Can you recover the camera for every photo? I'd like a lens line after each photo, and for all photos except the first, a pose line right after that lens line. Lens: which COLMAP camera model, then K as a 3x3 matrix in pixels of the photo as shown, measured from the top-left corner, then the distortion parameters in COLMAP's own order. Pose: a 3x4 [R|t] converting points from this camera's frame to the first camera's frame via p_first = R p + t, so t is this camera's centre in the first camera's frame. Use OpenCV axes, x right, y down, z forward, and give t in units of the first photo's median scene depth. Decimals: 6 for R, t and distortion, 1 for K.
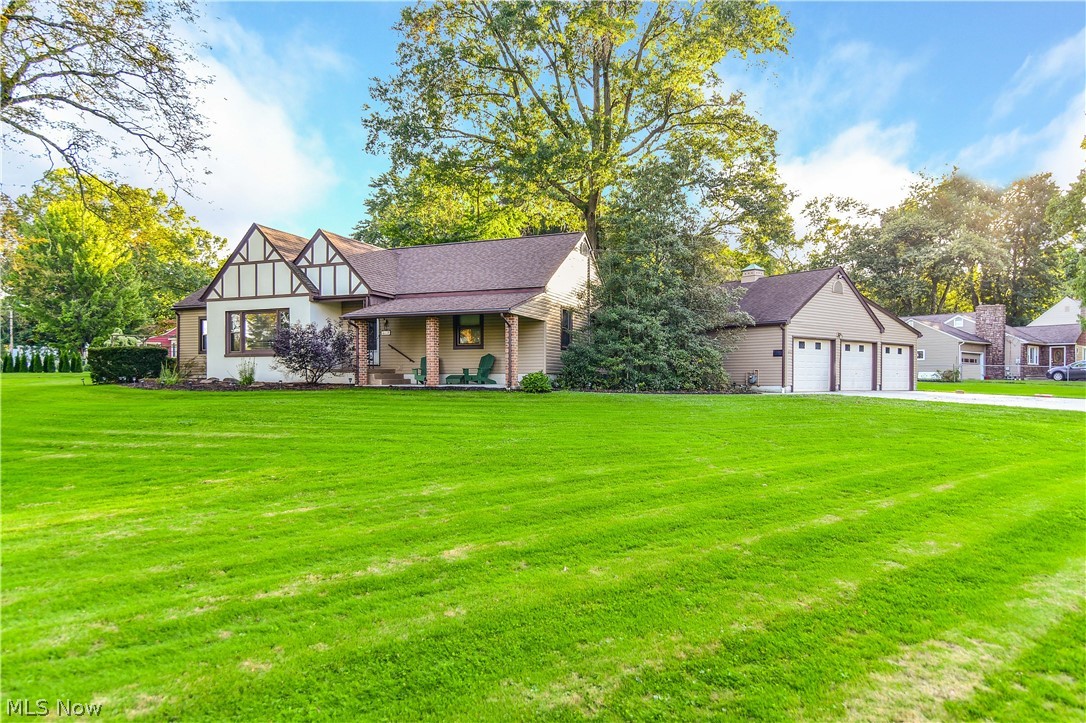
lens RADIAL K [[706.3, 0, 569.8], [0, 706.3, 393.1], [0, 0, 1]] dist [-0.002106, -0.001078]
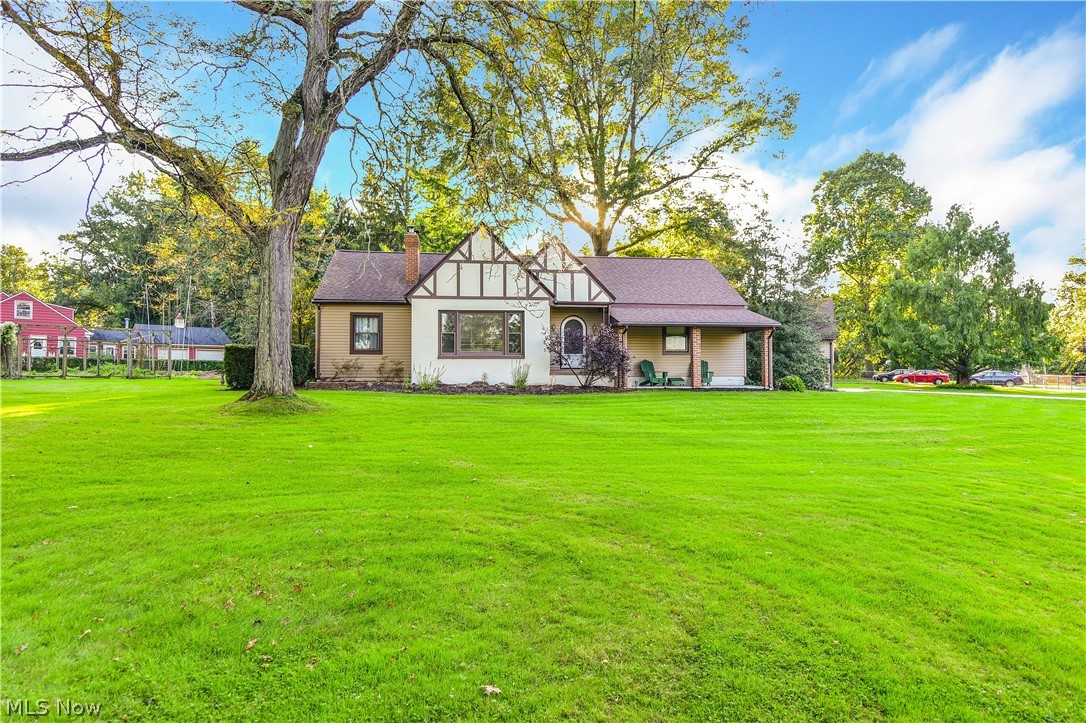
lens RADIAL K [[640.3, 0, 546.8], [0, 640.3, 365.7], [0, 0, 1]] dist [-0.002206, 0.000619]
pose [[0.877011, 0.008104, 0.480402, -0.787481], [0.010075, 0.999328, -0.035251, -0.009962], [-0.480365, 0.035756, 0.876340, 0.187590]]
